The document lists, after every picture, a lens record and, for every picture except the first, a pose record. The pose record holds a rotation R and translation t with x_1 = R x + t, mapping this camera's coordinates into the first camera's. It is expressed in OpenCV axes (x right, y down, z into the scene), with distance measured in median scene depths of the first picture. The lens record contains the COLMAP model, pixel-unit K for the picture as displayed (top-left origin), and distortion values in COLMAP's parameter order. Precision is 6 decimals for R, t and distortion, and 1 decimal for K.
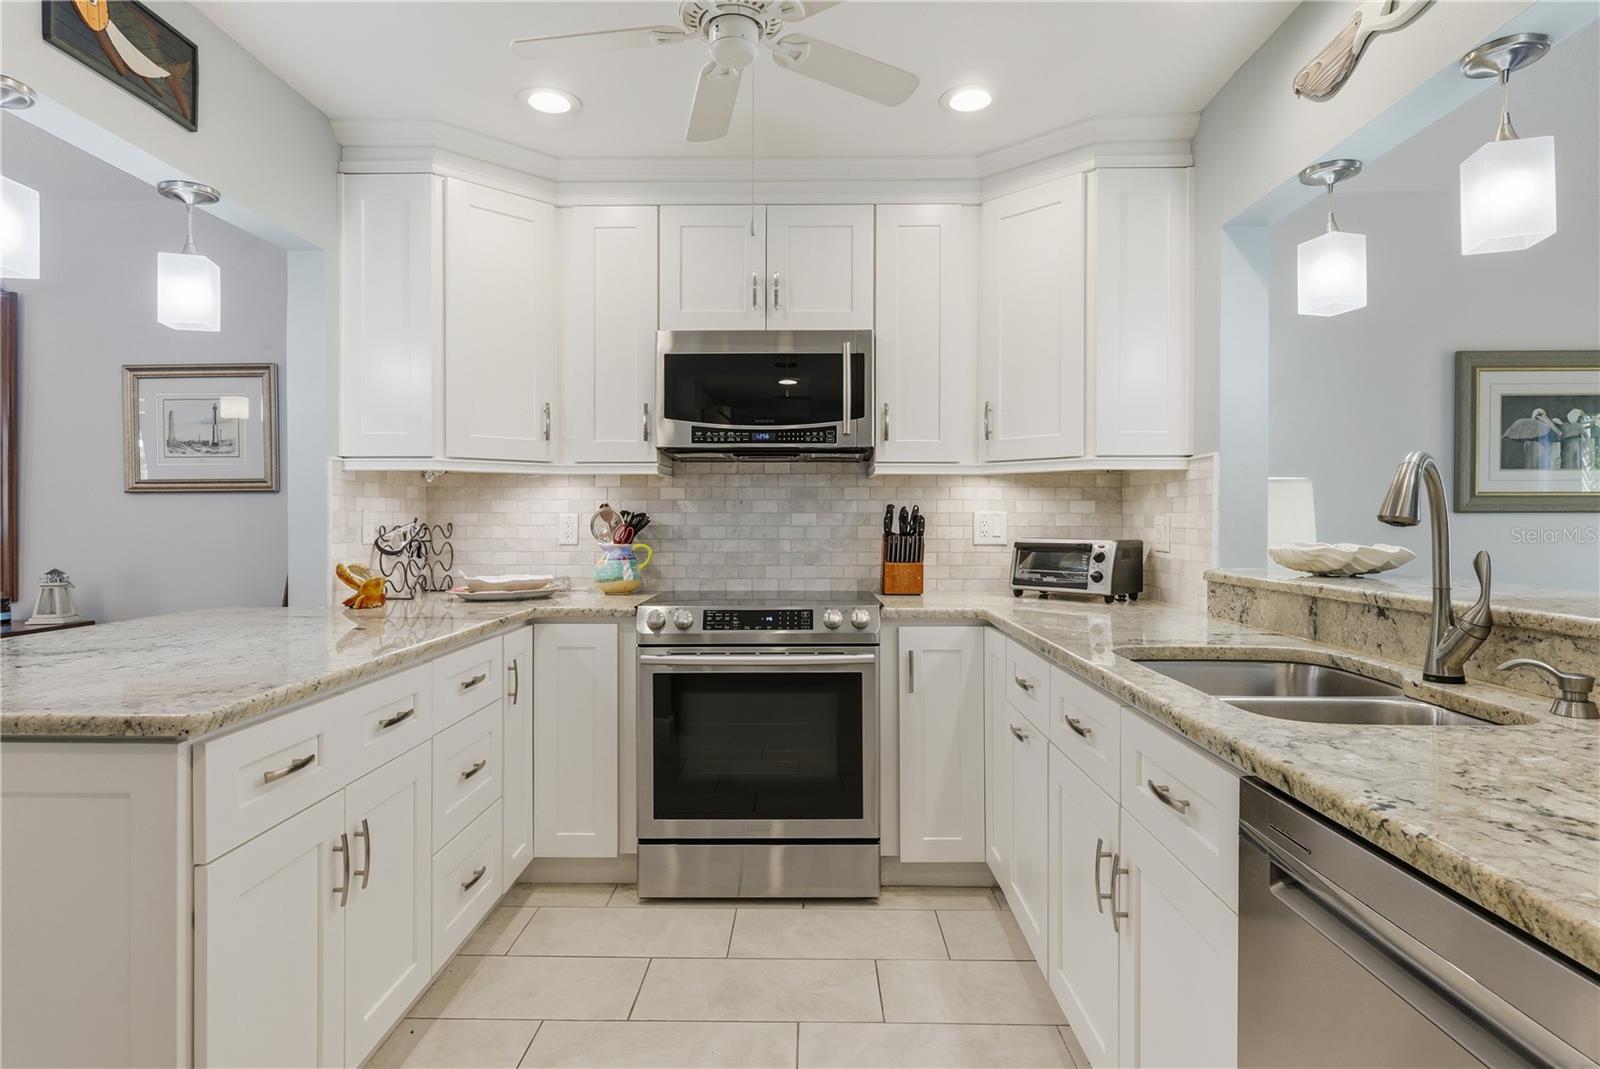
lens RADIAL K [[859.8, 0, 798.0], [0, 859.8, 528.0], [0, 0, 1]] dist [0.002441, 0.000315]
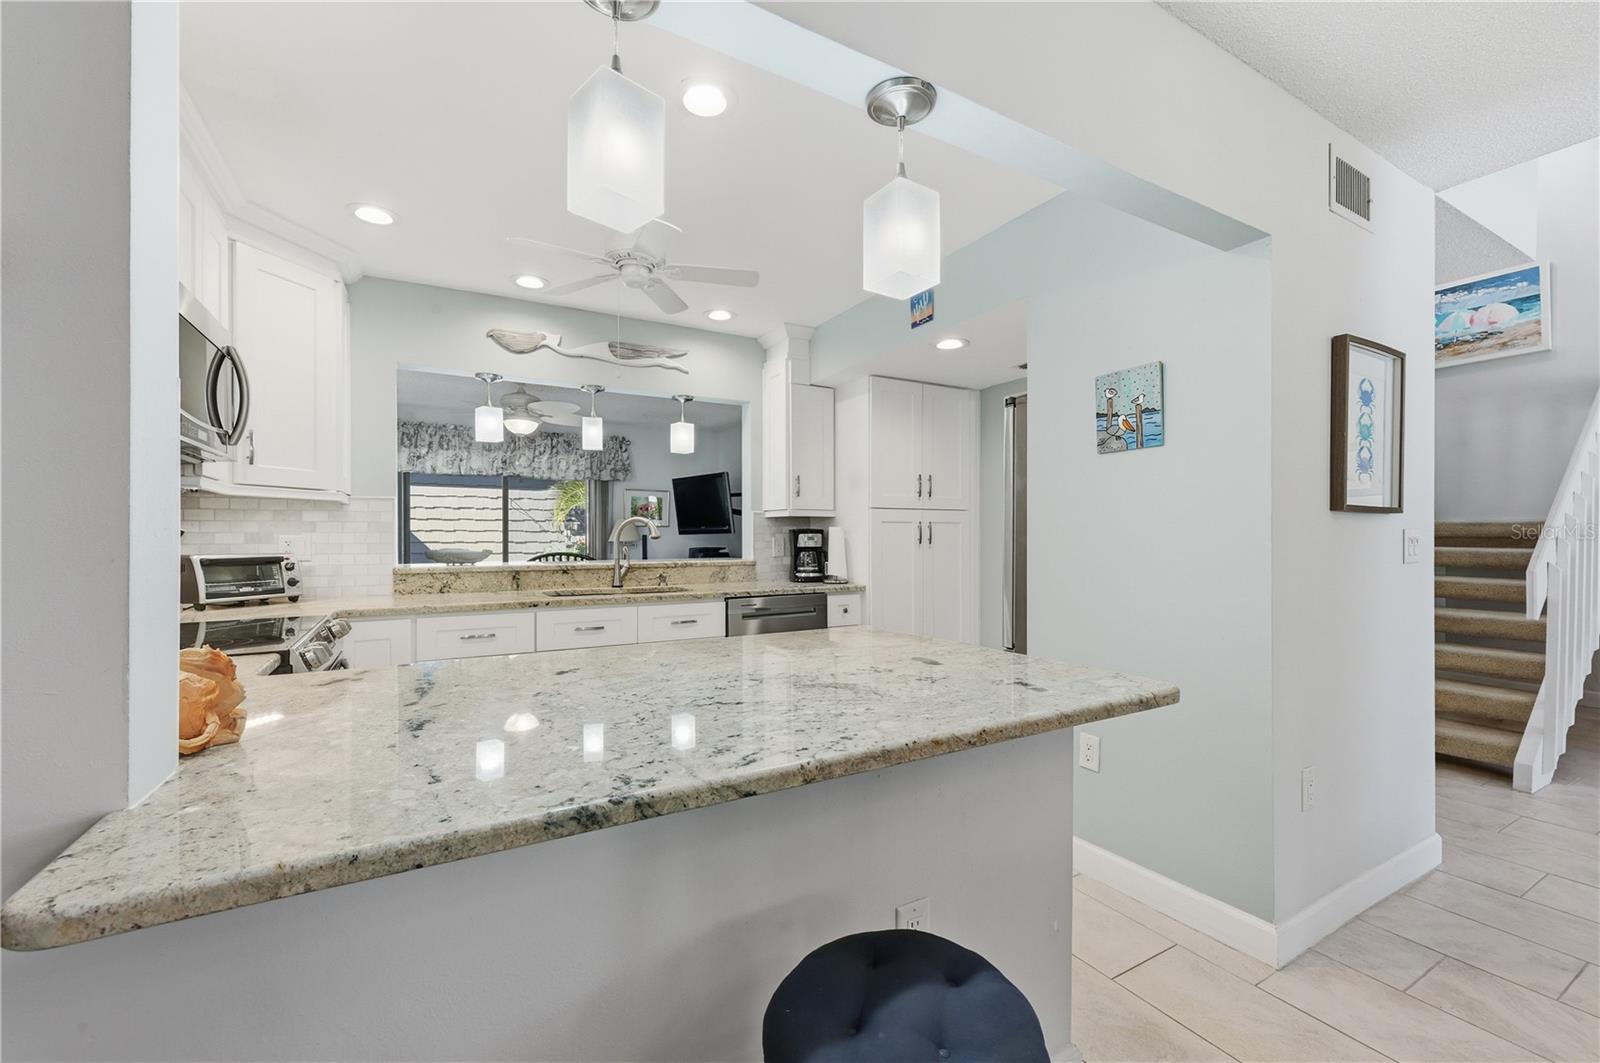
lens RADIAL K [[656.2, 0, 786.9], [0, 656.2, 539.9], [0, 0, 1]] dist [-0.007408, 0.000941]
pose [[-0.505830, -0.002346, 0.862630, -1.042822], [0.008807, 0.999930, 0.007883, -0.008140], [-0.862588, 0.011585, -0.505774, 1.044619]]
